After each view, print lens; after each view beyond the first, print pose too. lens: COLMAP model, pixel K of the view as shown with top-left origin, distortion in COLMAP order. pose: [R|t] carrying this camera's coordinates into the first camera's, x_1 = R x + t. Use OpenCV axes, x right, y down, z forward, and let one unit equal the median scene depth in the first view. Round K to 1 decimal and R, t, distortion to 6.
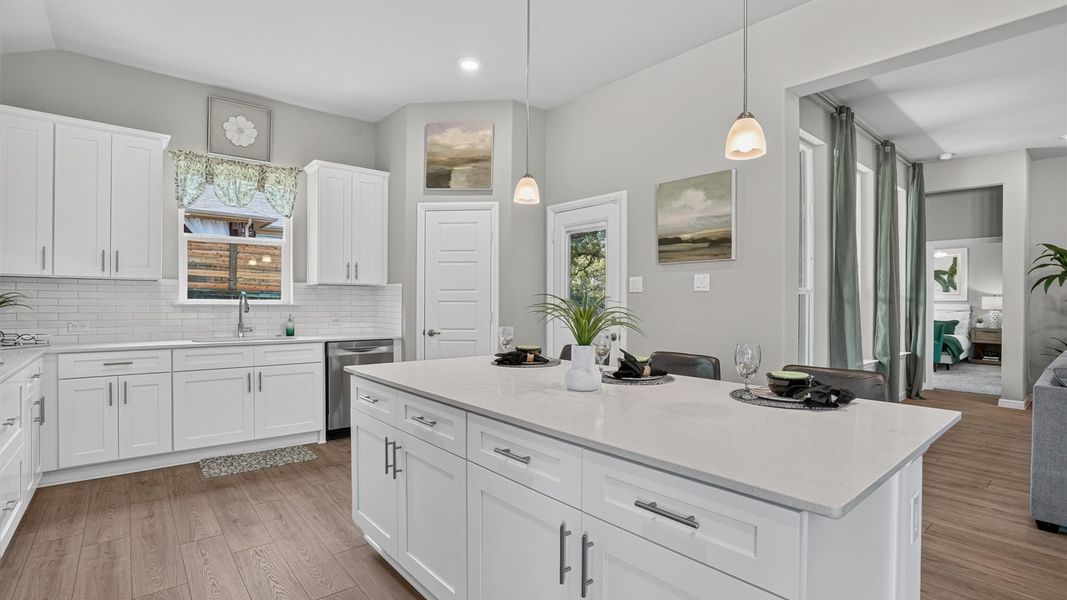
lens RADIAL K [[503.0, 0, 533.5], [0, 503.0, 300.0], [0, 0, 1]] dist [-0.003050, -0.000334]
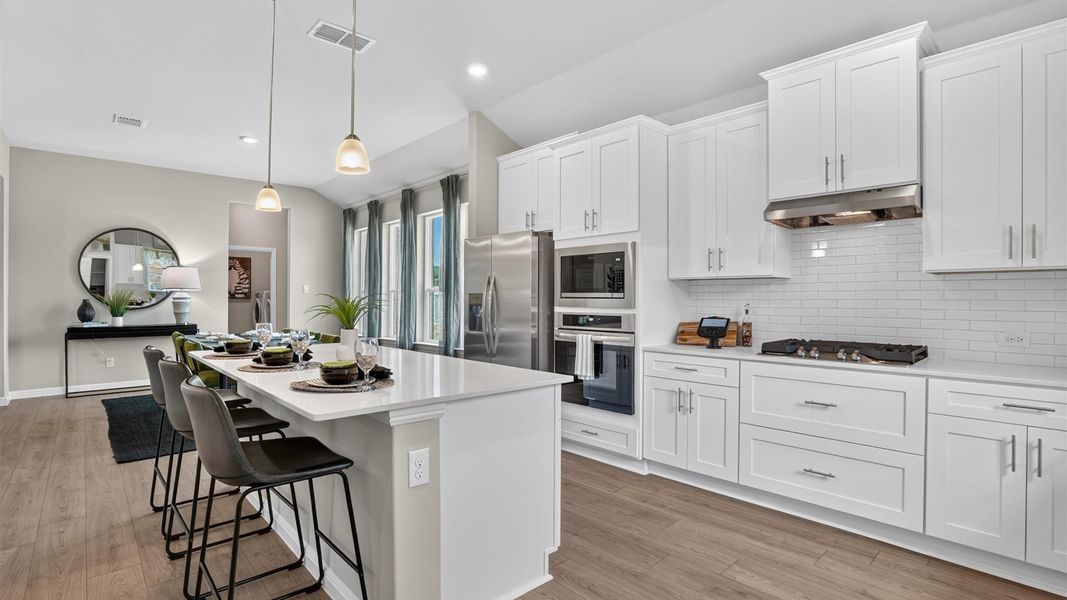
lens RADIAL K [[503.0, 0, 533.5], [0, 503.0, 300.0], [0, 0, 1]] dist [-0.003050, -0.000334]
pose [[-0.998291, -0.002530, -0.058384, -0.263051], [-0.002781, 0.999987, 0.004221, -0.006855], [0.058373, 0.004376, -0.998285, 1.967631]]
